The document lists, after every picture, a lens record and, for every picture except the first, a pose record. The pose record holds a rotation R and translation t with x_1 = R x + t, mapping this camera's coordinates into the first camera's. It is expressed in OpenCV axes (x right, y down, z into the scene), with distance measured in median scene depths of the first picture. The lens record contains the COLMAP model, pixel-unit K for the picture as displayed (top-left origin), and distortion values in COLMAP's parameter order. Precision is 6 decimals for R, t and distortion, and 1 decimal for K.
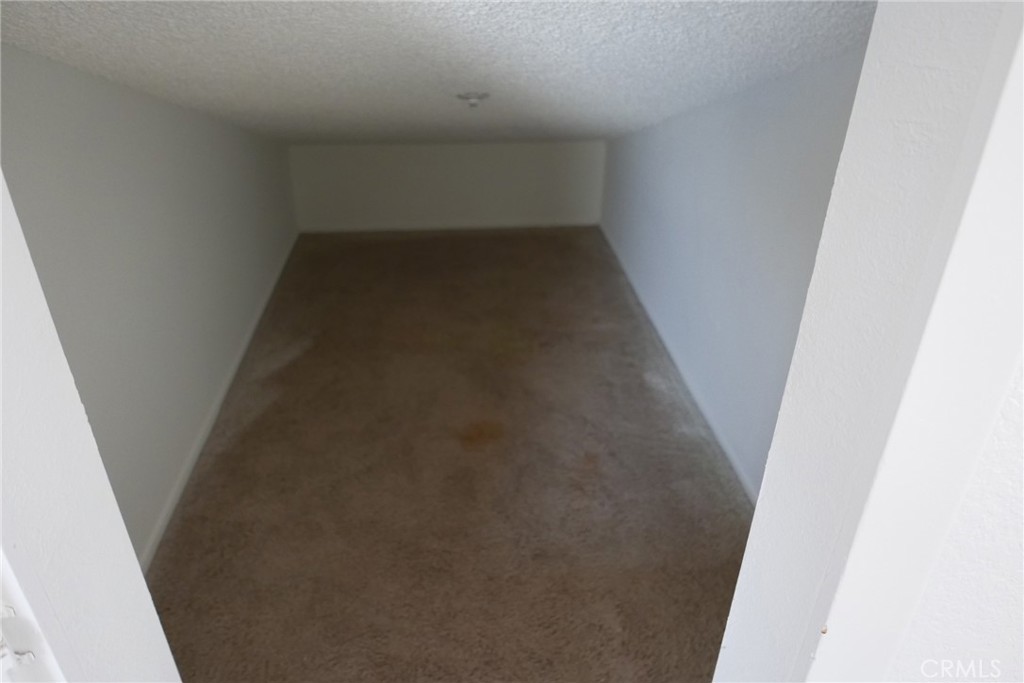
lens RADIAL K [[713.2, 0, 510.2], [0, 713.2, 345.1], [0, 0, 1]] dist [-0.013490, -0.002591]
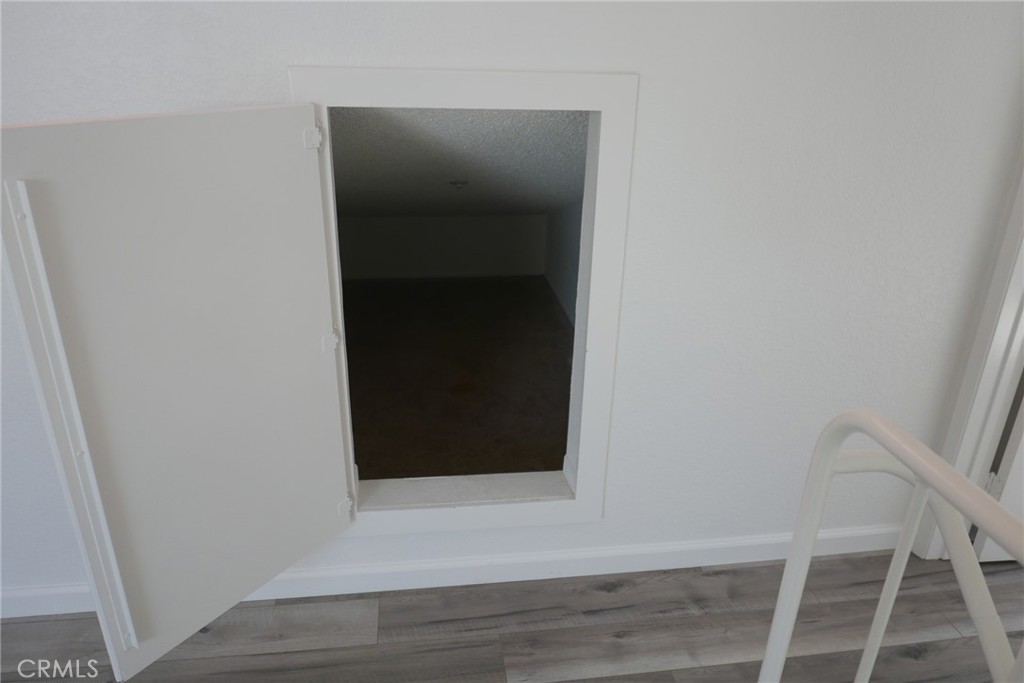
lens RADIAL K [[713.2, 0, 510.2], [0, 713.2, 345.1], [0, 0, 1]] dist [-0.013490, -0.002591]
pose [[0.999102, -0.001662, 0.042329, -0.002701], [0.006552, 0.993268, -0.115655, 0.234805], [-0.041852, 0.115829, 0.992387, -0.654281]]
